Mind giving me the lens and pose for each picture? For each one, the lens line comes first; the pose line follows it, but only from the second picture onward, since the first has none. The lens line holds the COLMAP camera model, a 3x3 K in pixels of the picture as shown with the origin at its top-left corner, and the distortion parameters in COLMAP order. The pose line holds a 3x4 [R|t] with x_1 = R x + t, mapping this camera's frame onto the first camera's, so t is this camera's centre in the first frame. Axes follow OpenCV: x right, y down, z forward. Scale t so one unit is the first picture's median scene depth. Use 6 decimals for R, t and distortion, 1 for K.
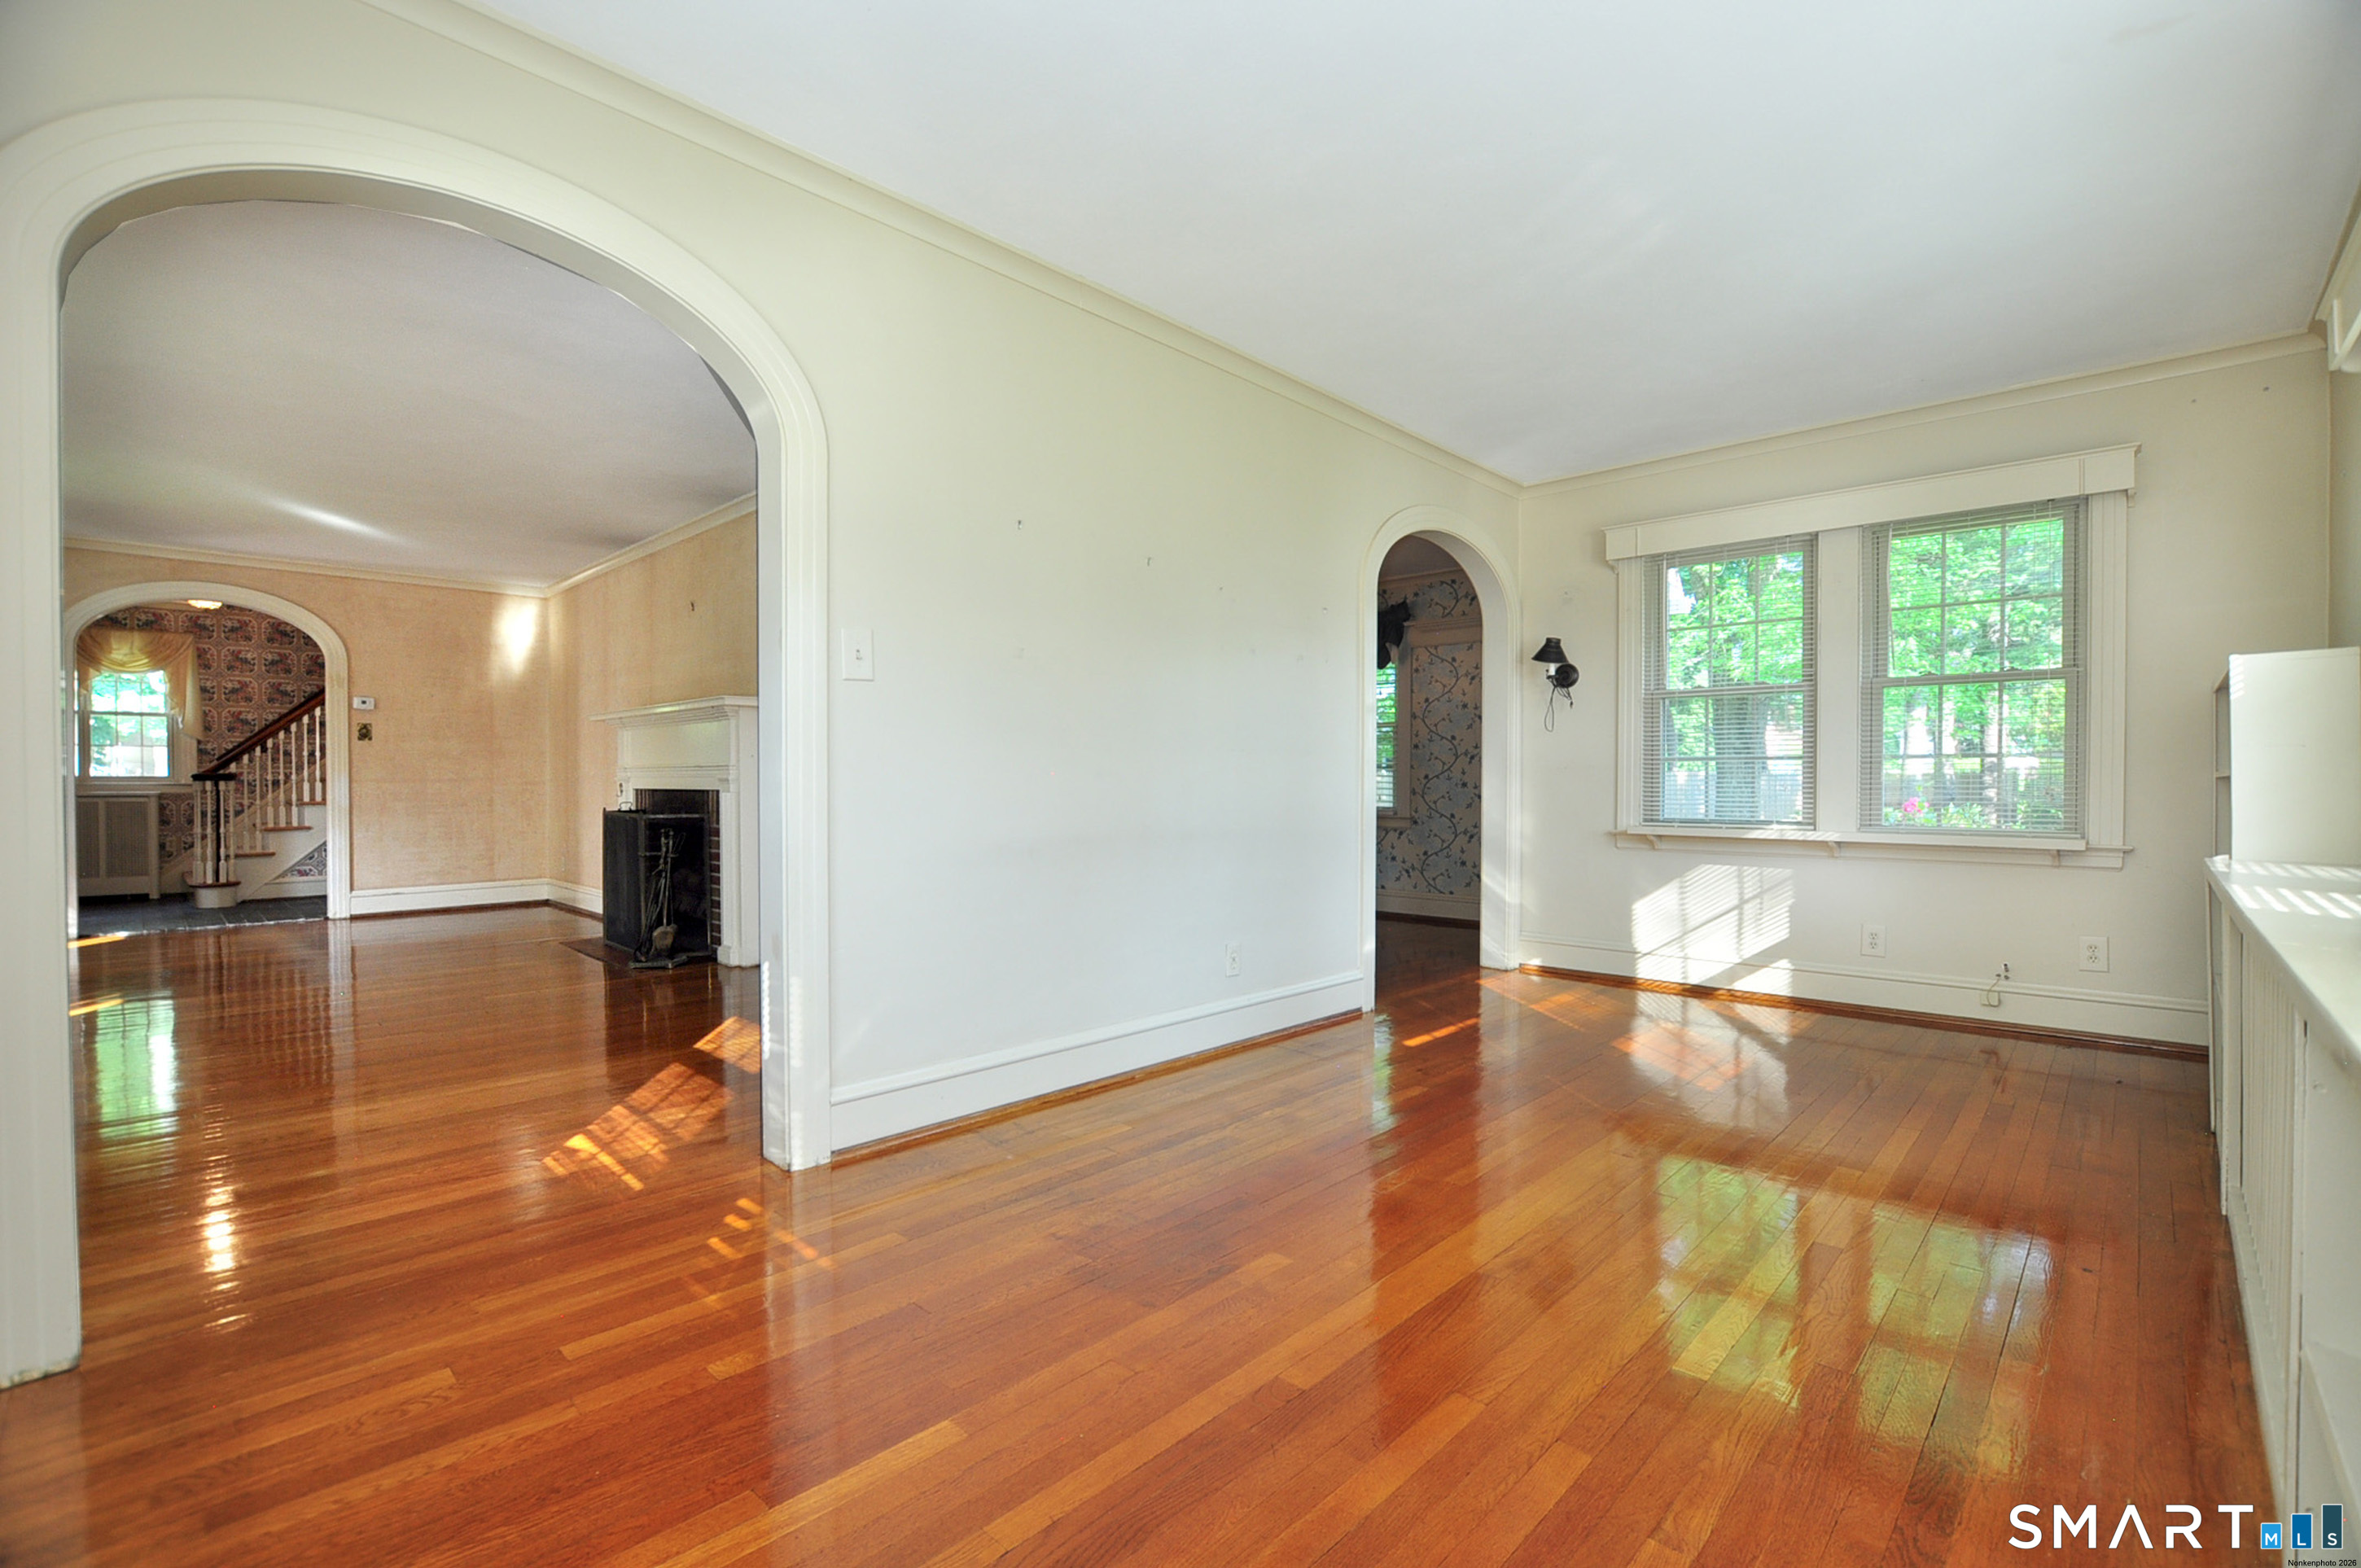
lens RADIAL K [[1078.2, 0, 1178.9], [0, 1078.2, 781.4], [0, 0, 1]] dist [-0.027052, 0.001622]
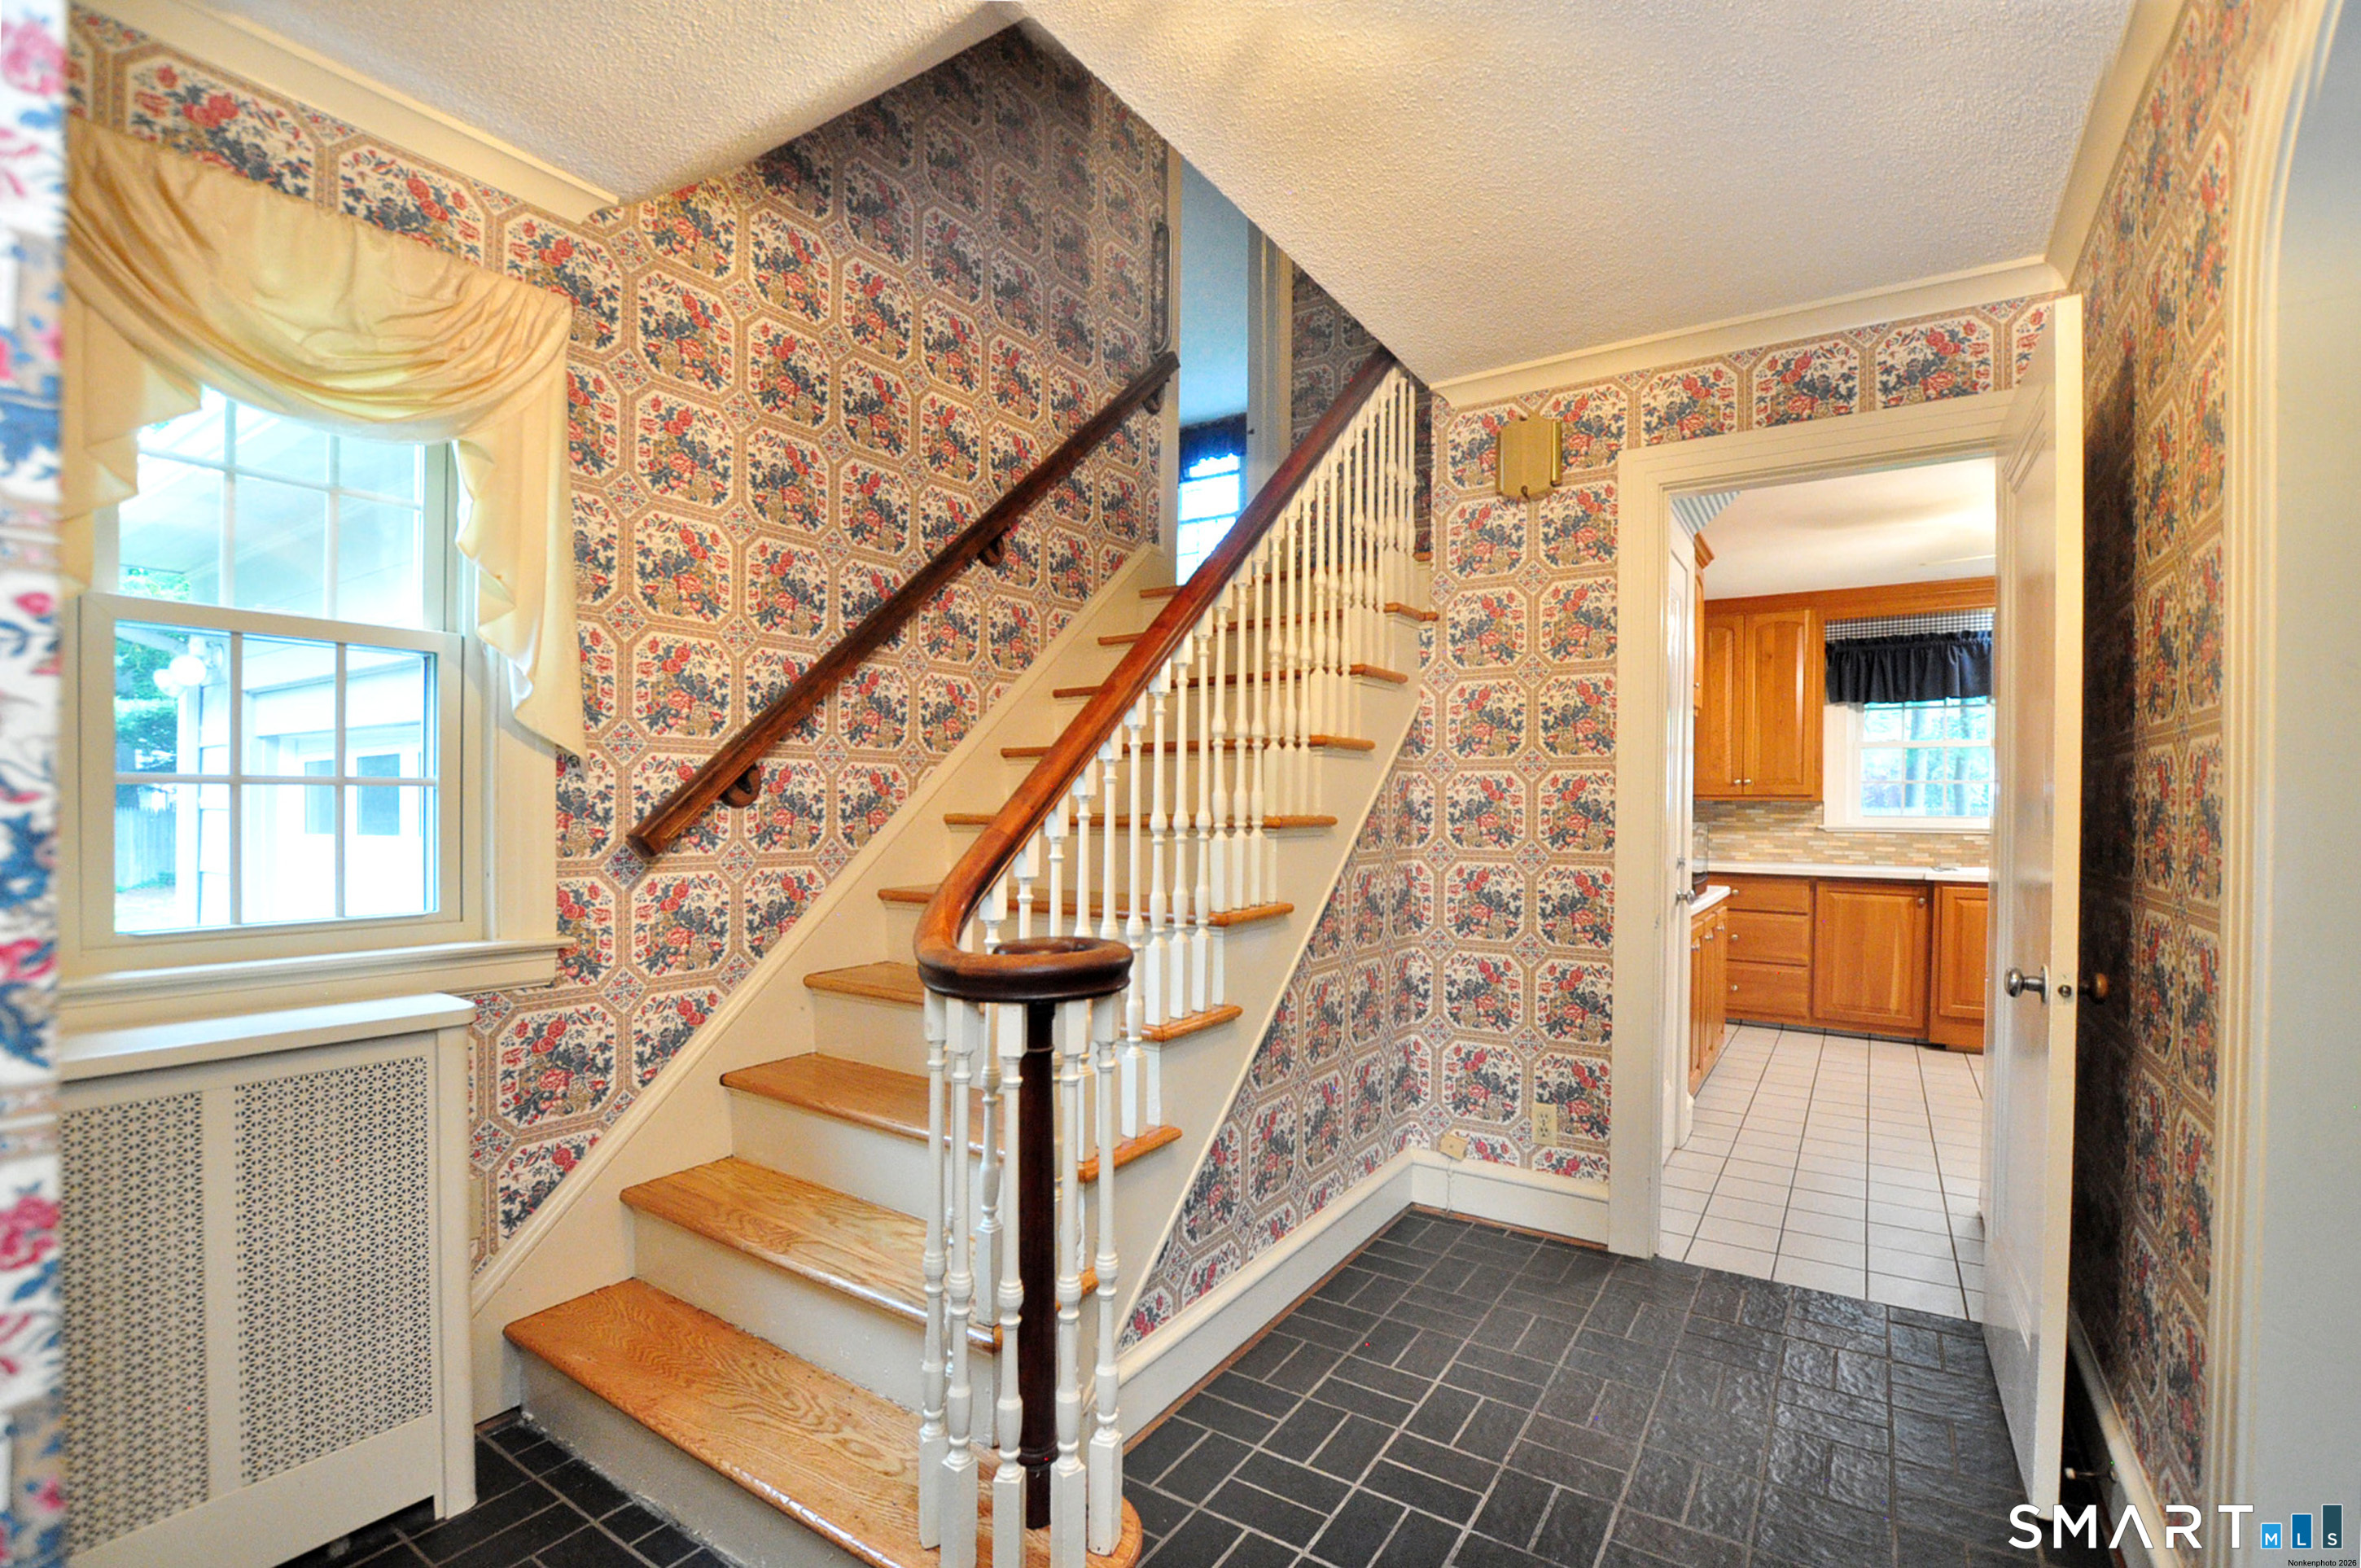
lens RADIAL K [[1078.2, 0, 1171.3], [0, 1078.2, 811.2], [0, 0, 1]] dist [-0.027052, 0.001622]
pose [[0.987127, 0.003283, 0.159905, -0.923285], [-0.003564, 0.999993, 0.001470, -0.030592], [-0.159899, -0.002021, 0.987131, 0.818299]]
